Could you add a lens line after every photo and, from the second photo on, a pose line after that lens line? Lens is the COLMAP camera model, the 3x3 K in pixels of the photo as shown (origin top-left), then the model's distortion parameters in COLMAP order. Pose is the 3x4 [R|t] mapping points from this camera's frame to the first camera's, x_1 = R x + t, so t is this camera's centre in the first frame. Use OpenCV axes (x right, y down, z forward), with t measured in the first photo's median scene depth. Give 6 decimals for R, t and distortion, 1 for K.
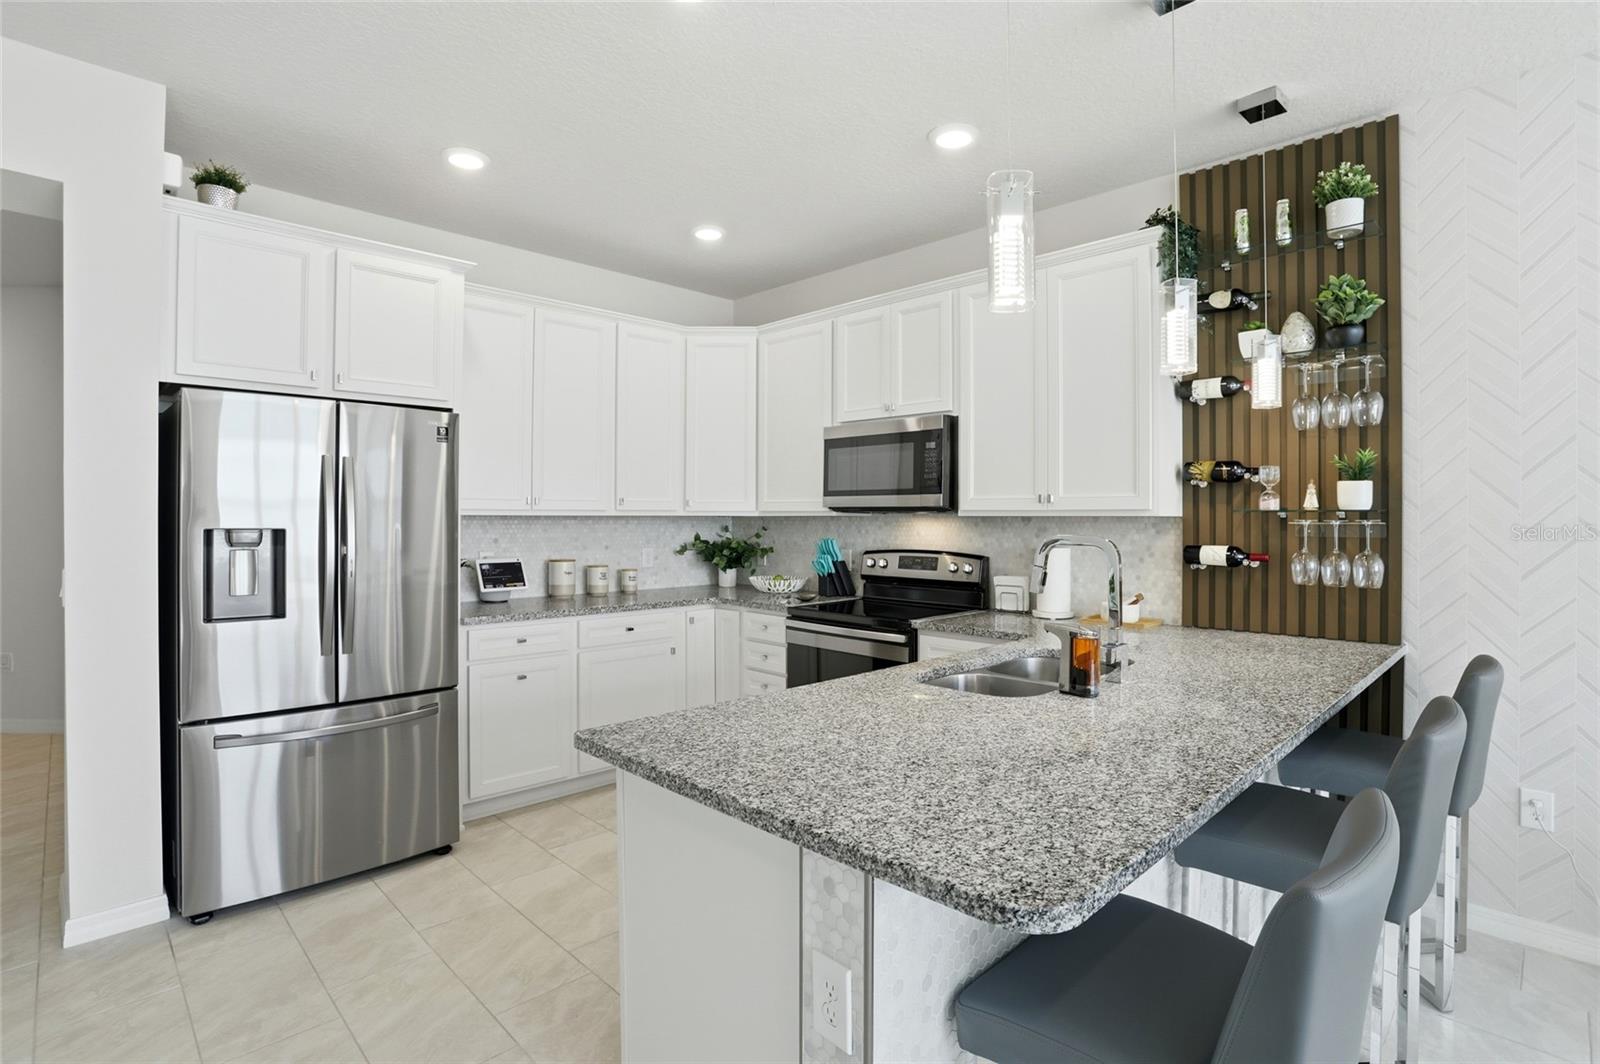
lens RADIAL K [[789.6, 0, 800.2], [0, 789.6, 523.9], [0, 0, 1]] dist [-0.063913, 0.020861]
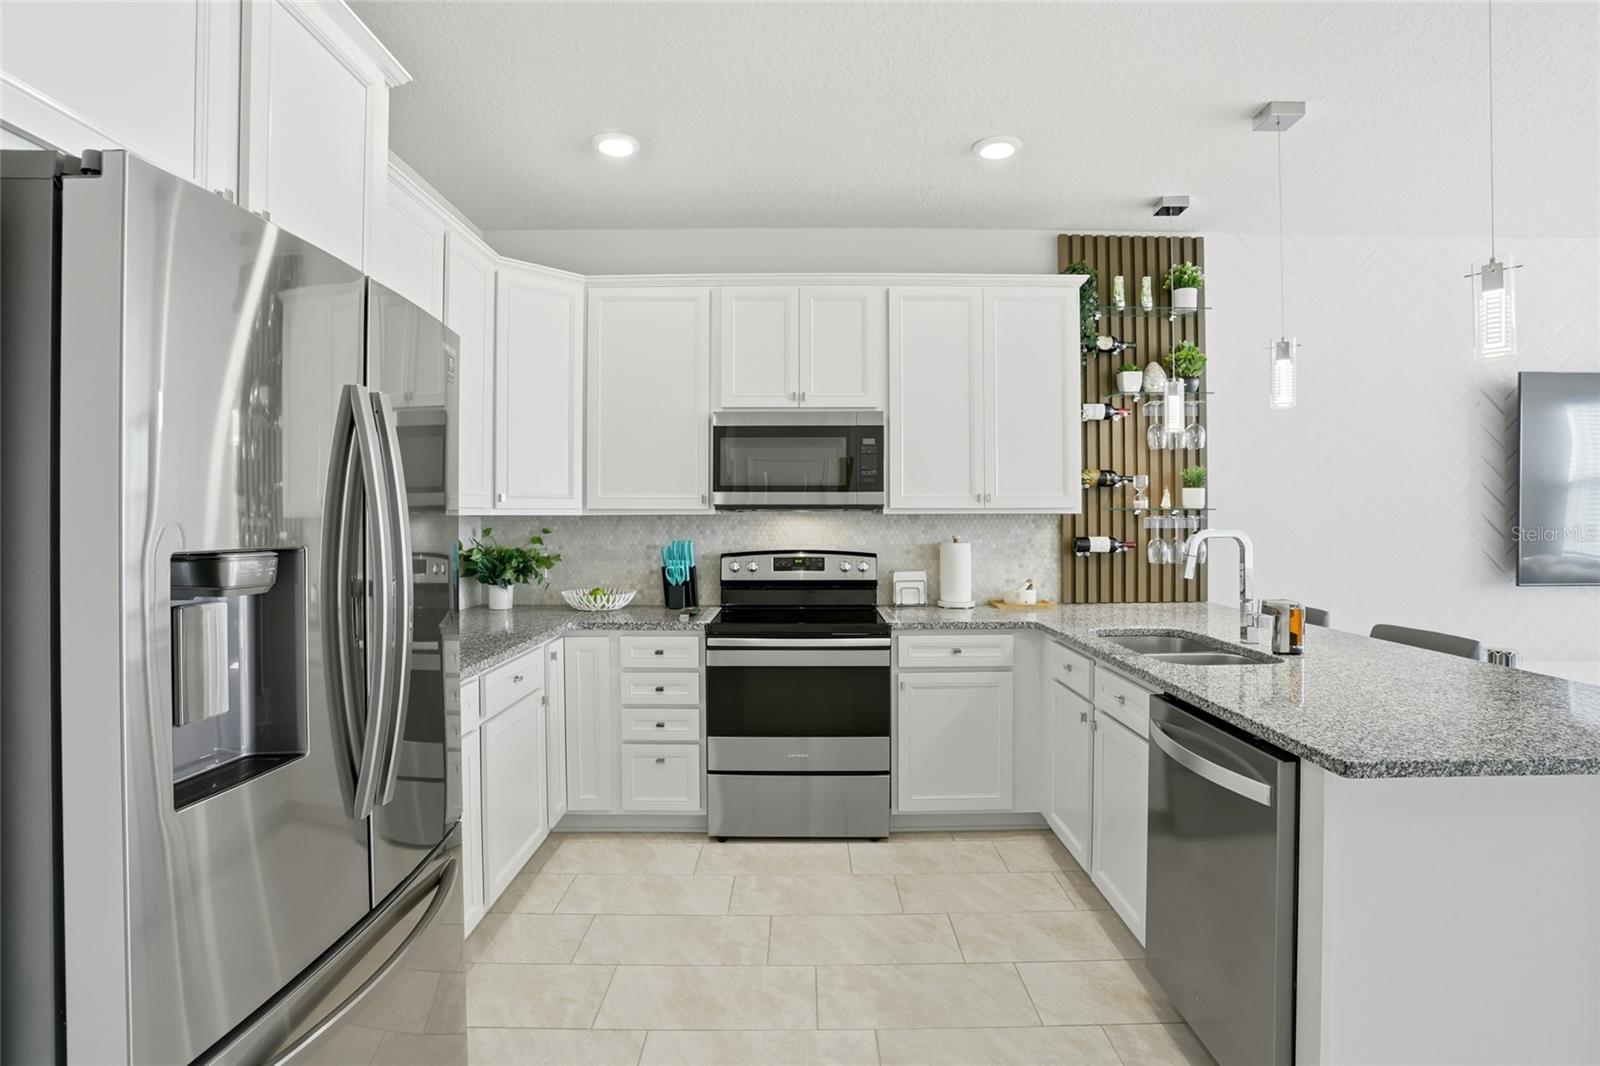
lens RADIAL K [[789.6, 0, 802.7], [0, 789.6, 517.3], [0, 0, 1]] dist [-0.063913, 0.020861]
pose [[0.701608, -0.004667, 0.712548, -0.634777], [0.010845, 0.999933, -0.004129, -0.003184], [-0.712480, 0.010625, 0.701612, 0.402031]]
